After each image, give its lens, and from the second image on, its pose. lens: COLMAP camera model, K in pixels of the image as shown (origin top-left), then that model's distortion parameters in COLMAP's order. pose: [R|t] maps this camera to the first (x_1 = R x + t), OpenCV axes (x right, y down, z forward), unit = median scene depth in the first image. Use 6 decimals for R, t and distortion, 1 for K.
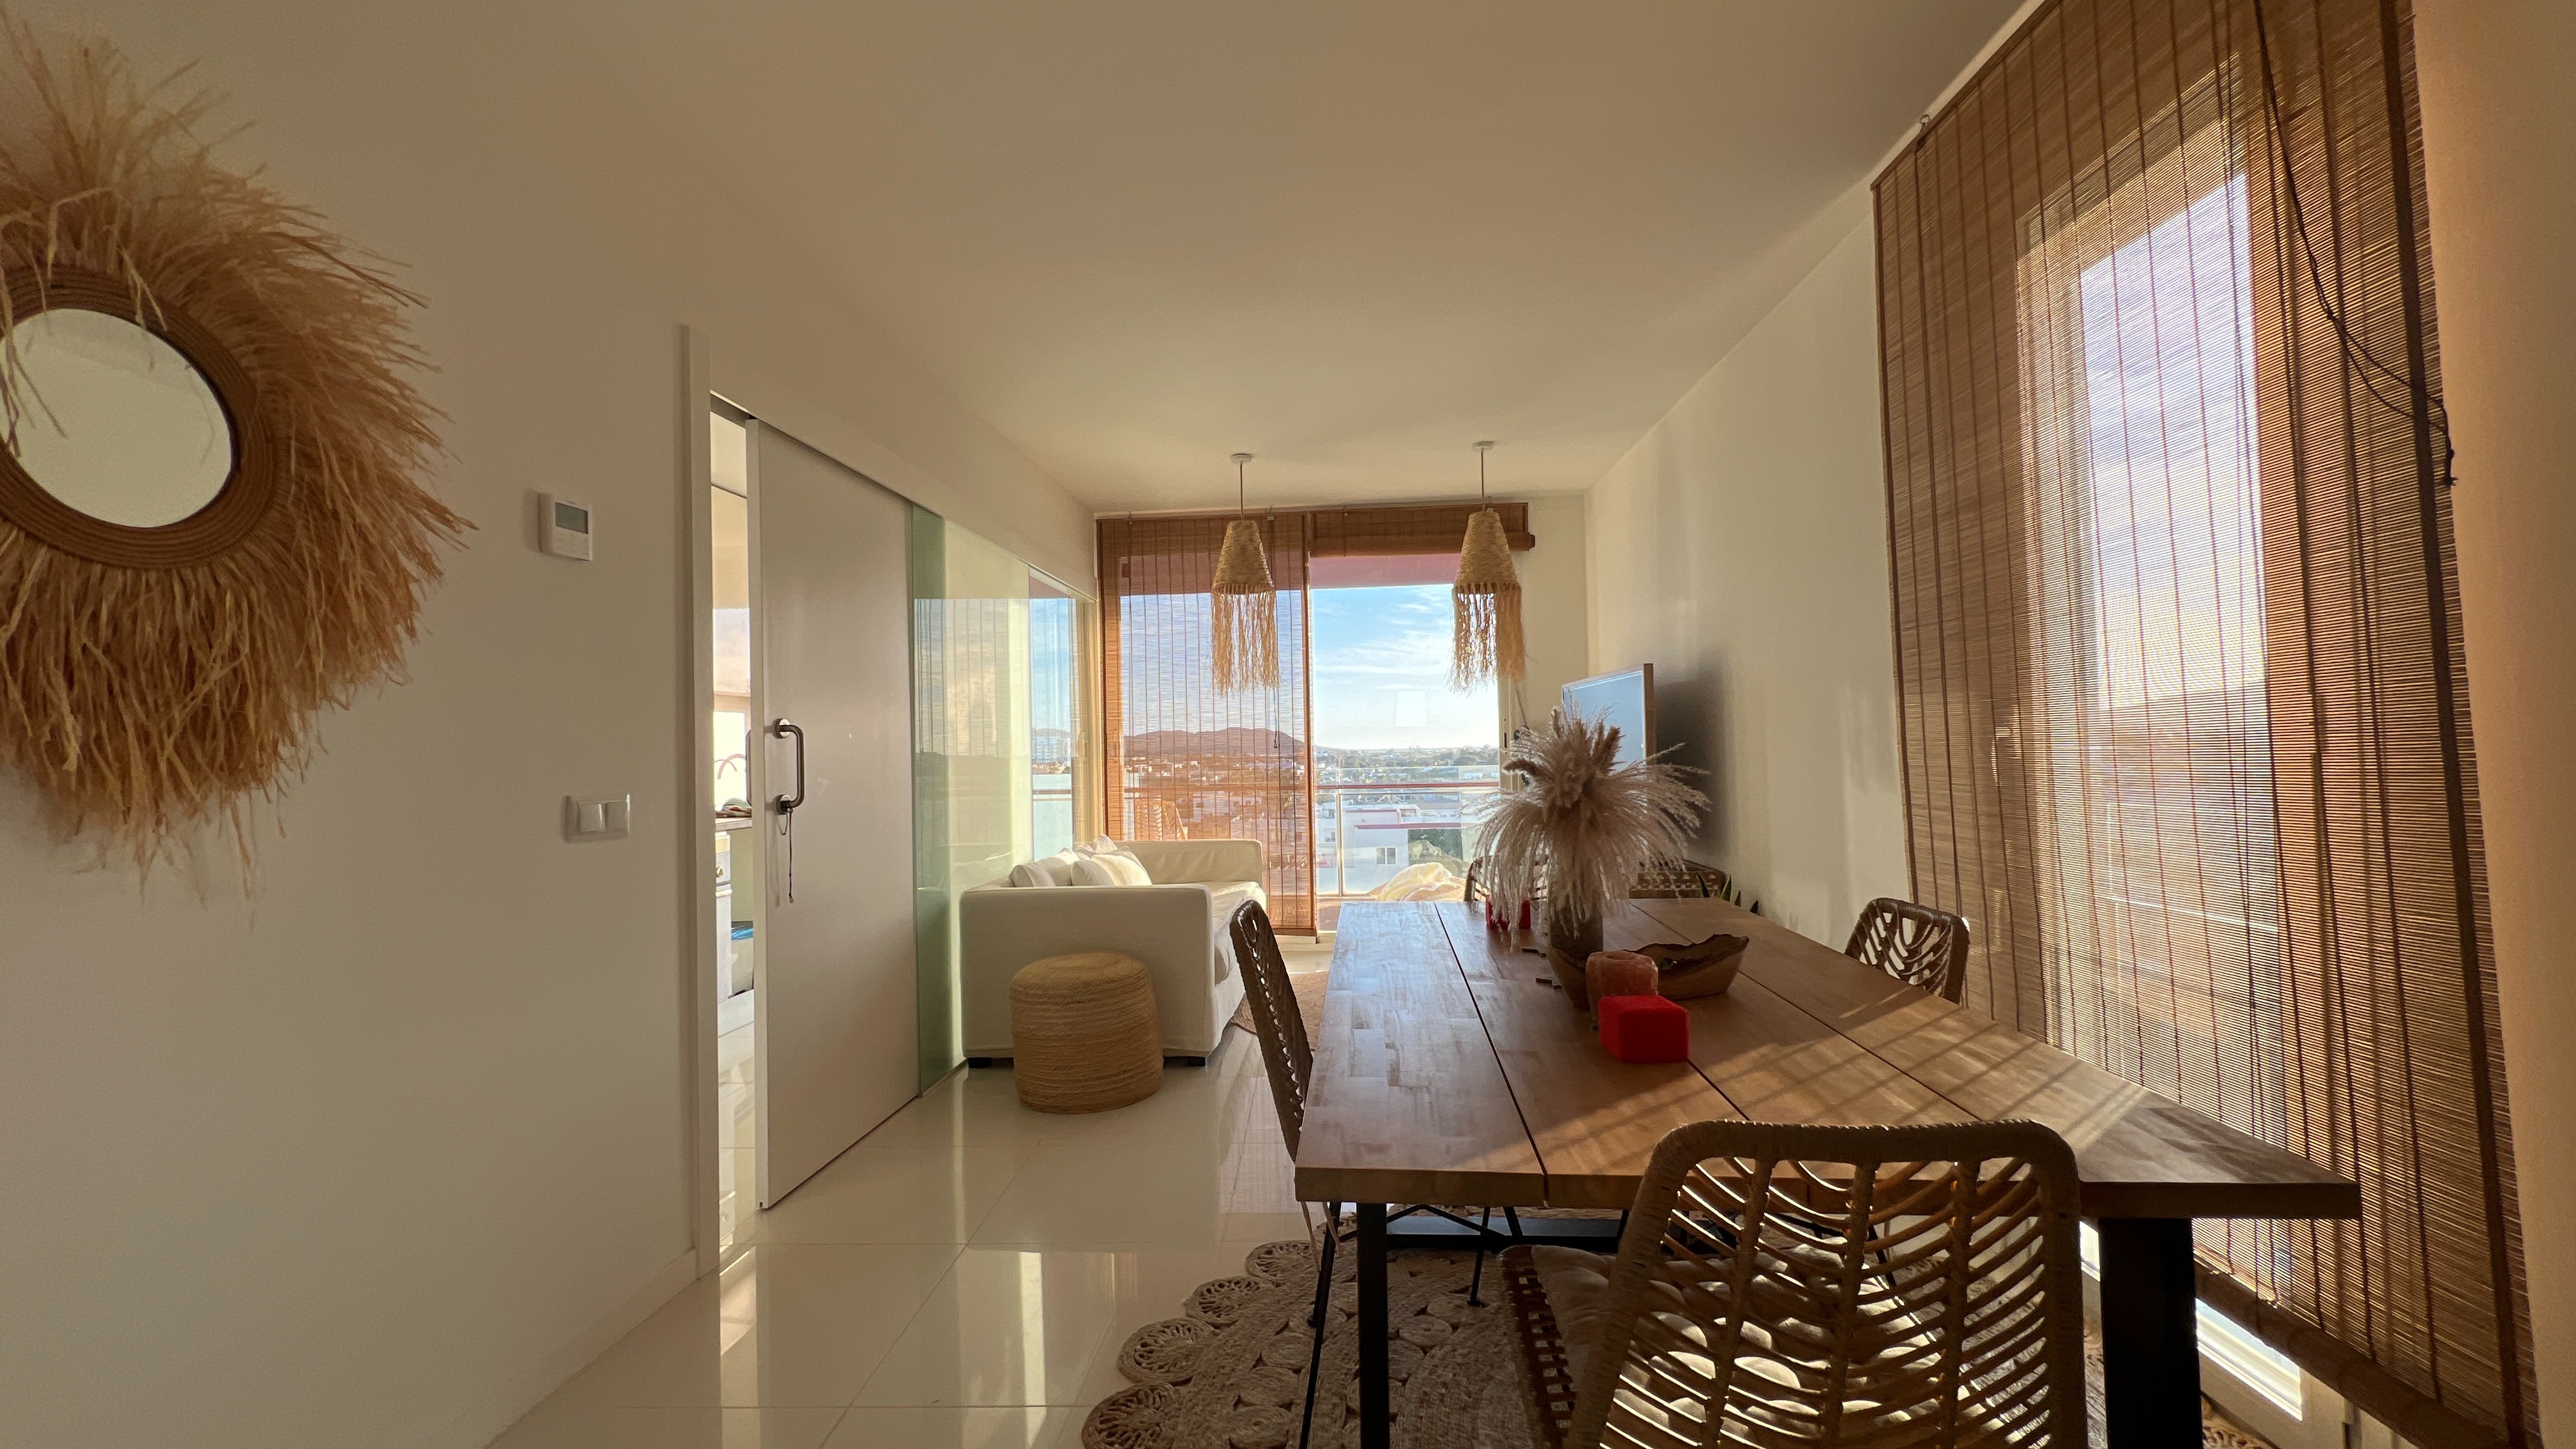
lens RADIAL K [[1049.8, 0, 1253.0], [0, 1049.8, 717.3], [0, 0, 1]] dist [0.003559, 0.001390]
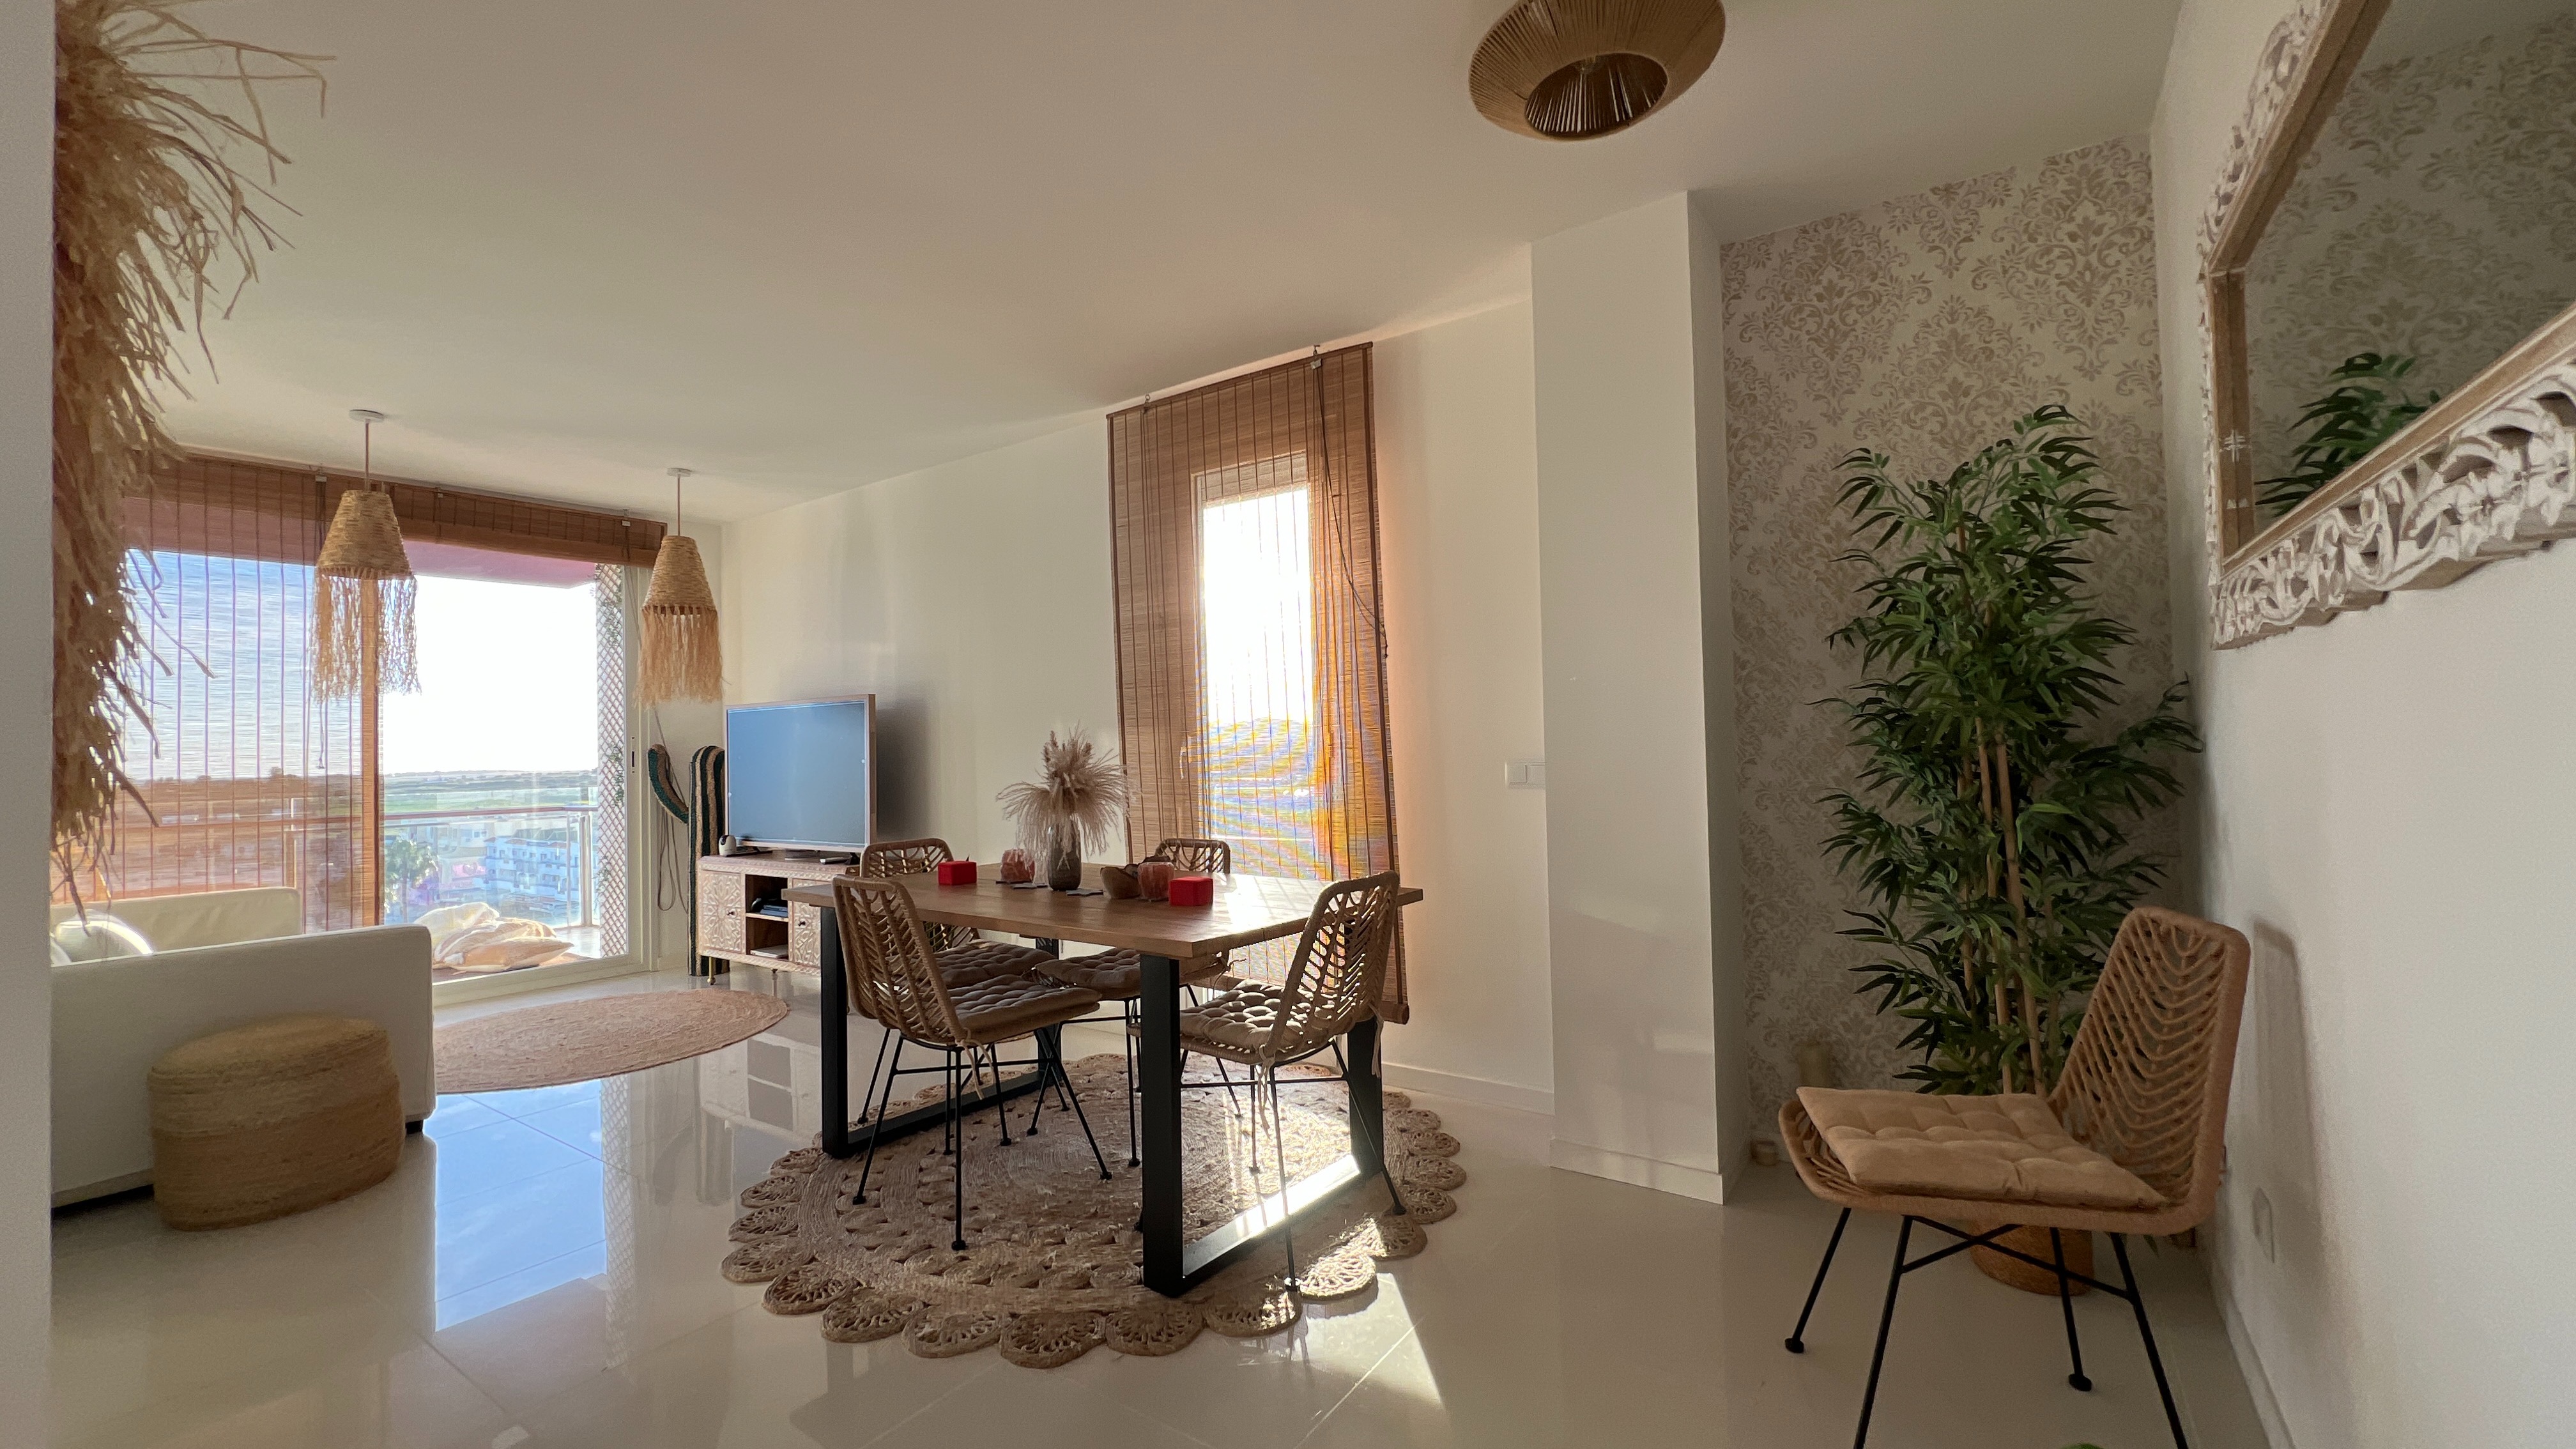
lens RADIAL K [[1049.8, 0, 1291.5], [0, 1049.8, 728.0], [0, 0, 1]] dist [0.003559, 0.001390]
pose [[0.522301, 0.027152, 0.852329, -0.308341], [-0.015482, 0.999630, -0.022357, 0.006451], [-0.852620, -0.001519, 0.522528, -0.048913]]
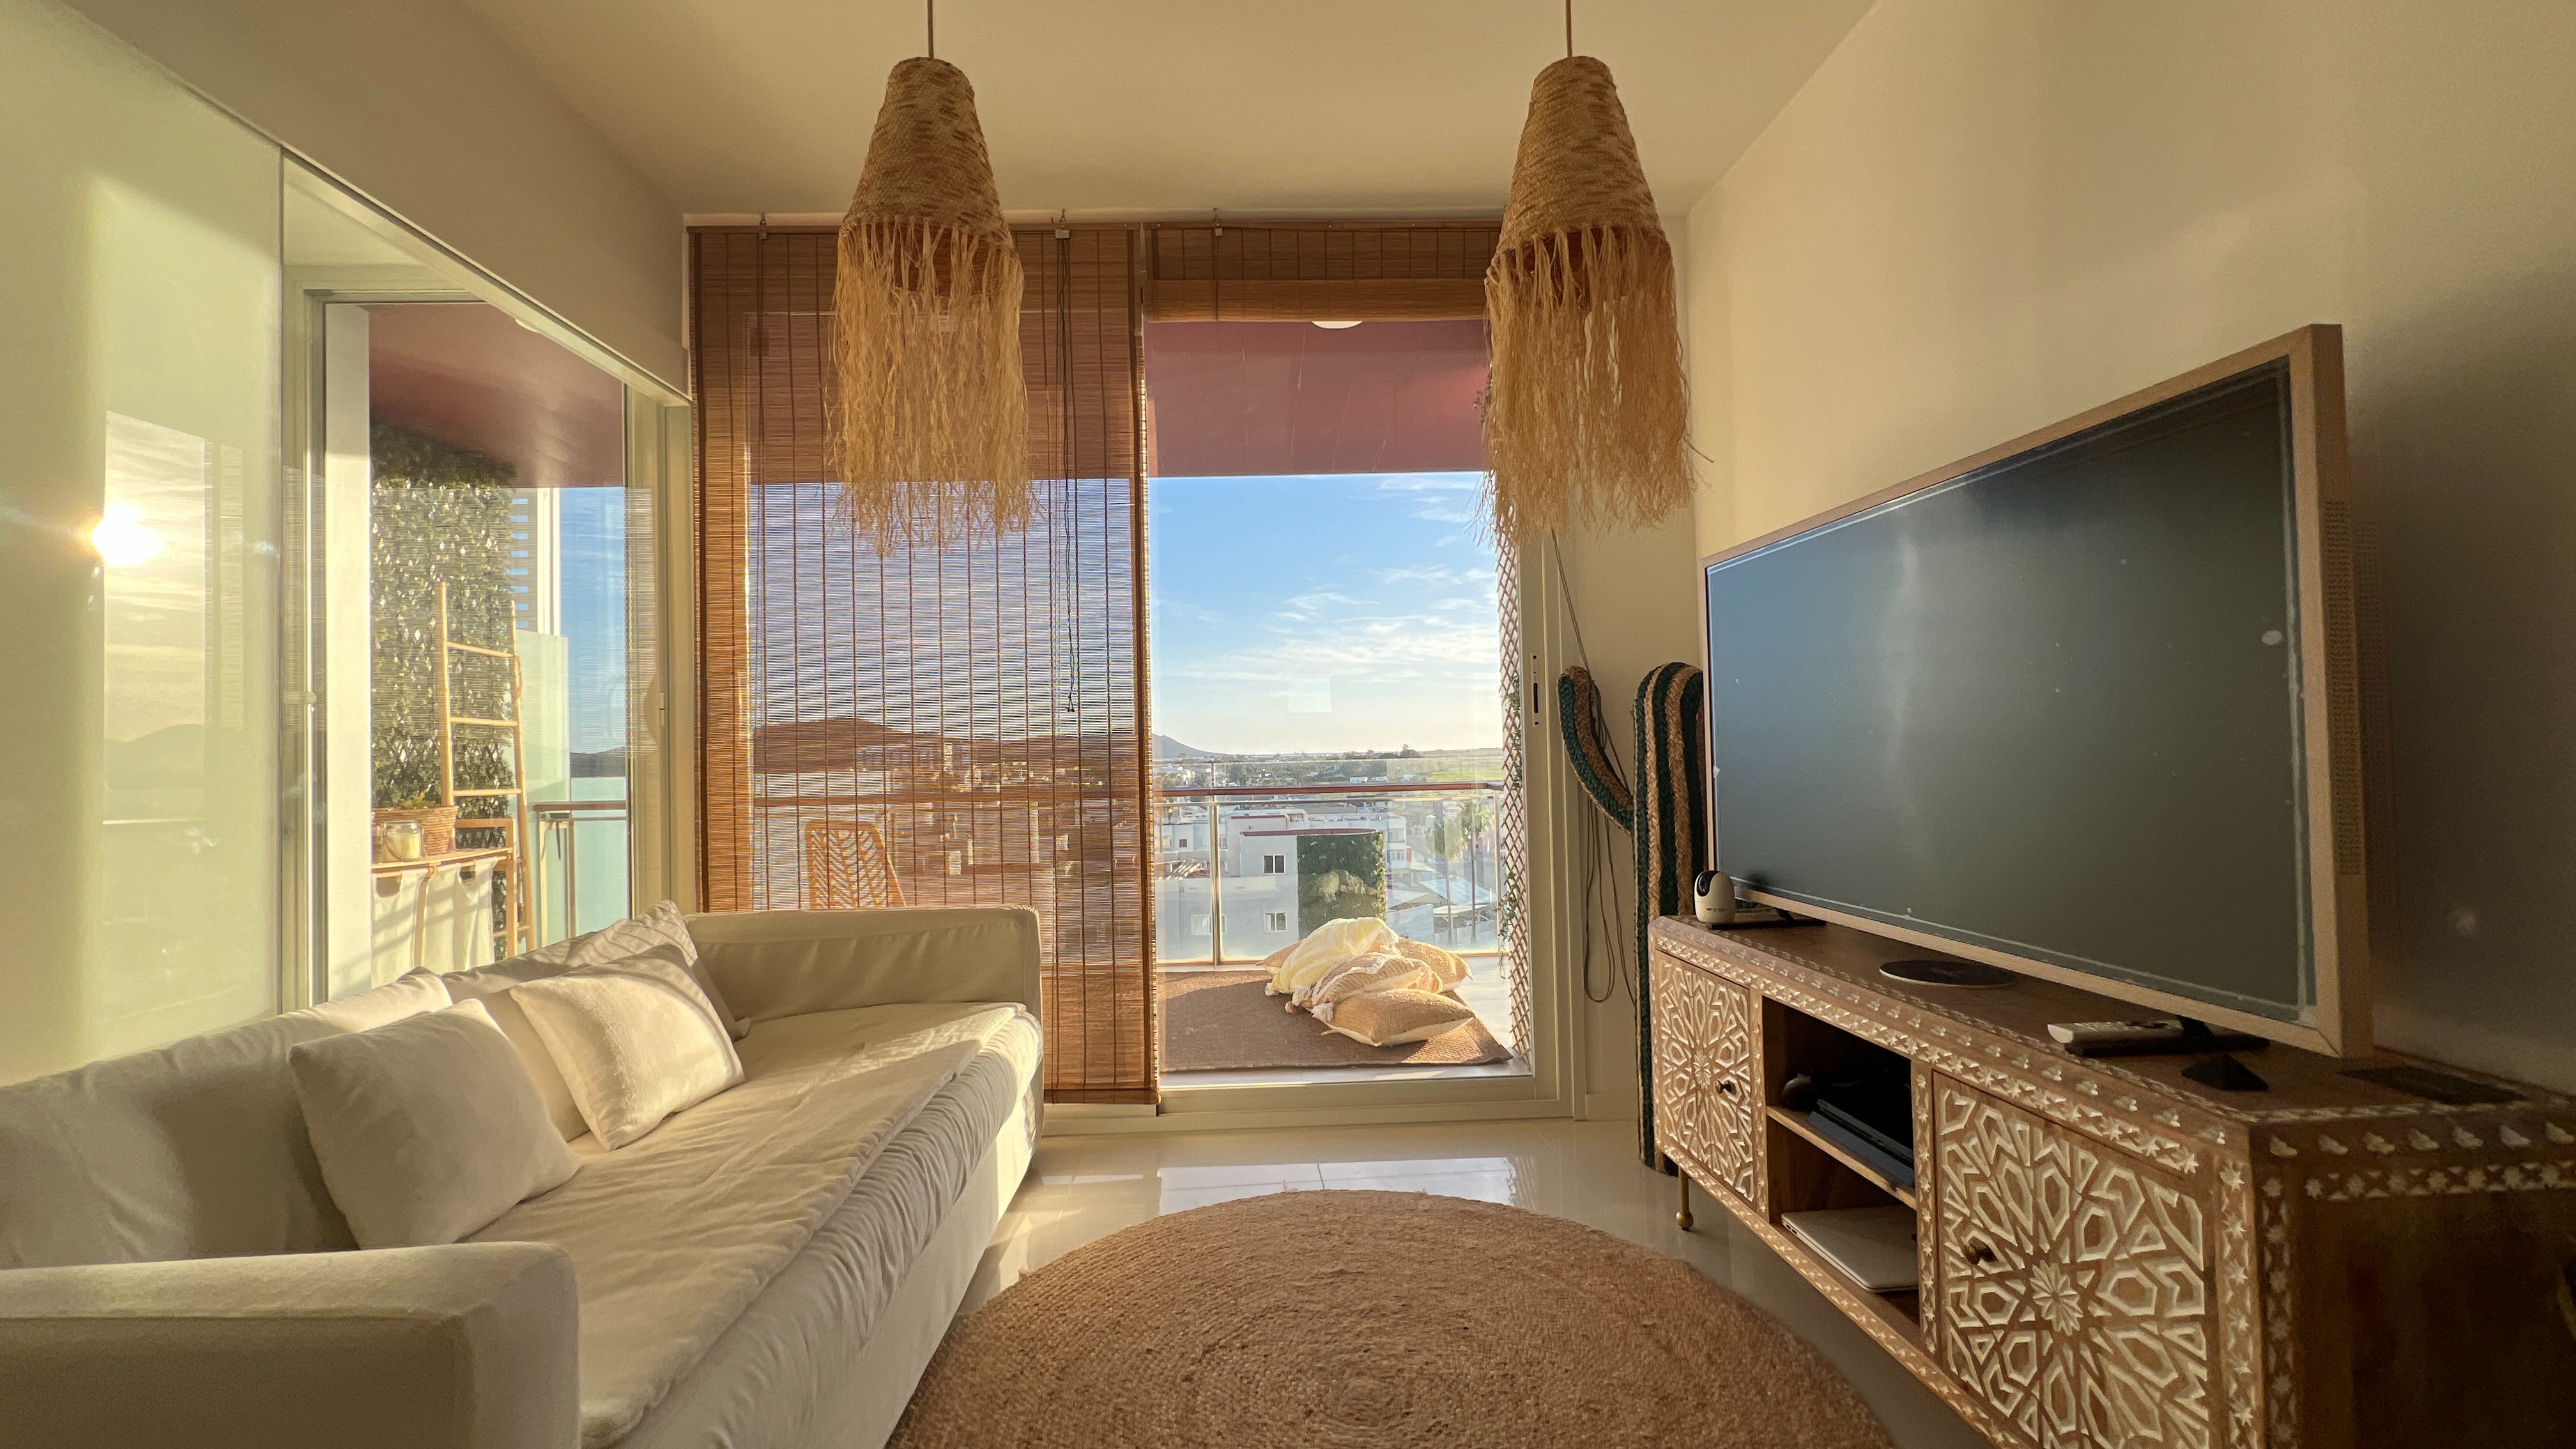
lens RADIAL K [[1049.8, 0, 1272.7], [0, 1049.8, 725.8], [0, 0, 1]] dist [0.003559, 0.001390]
pose [[0.992155, 0.000497, 0.125015, 0.058304], [-0.000870, 0.999995, 0.002926, 0.038338], [-0.125012, -0.003011, 0.992151, 0.569993]]
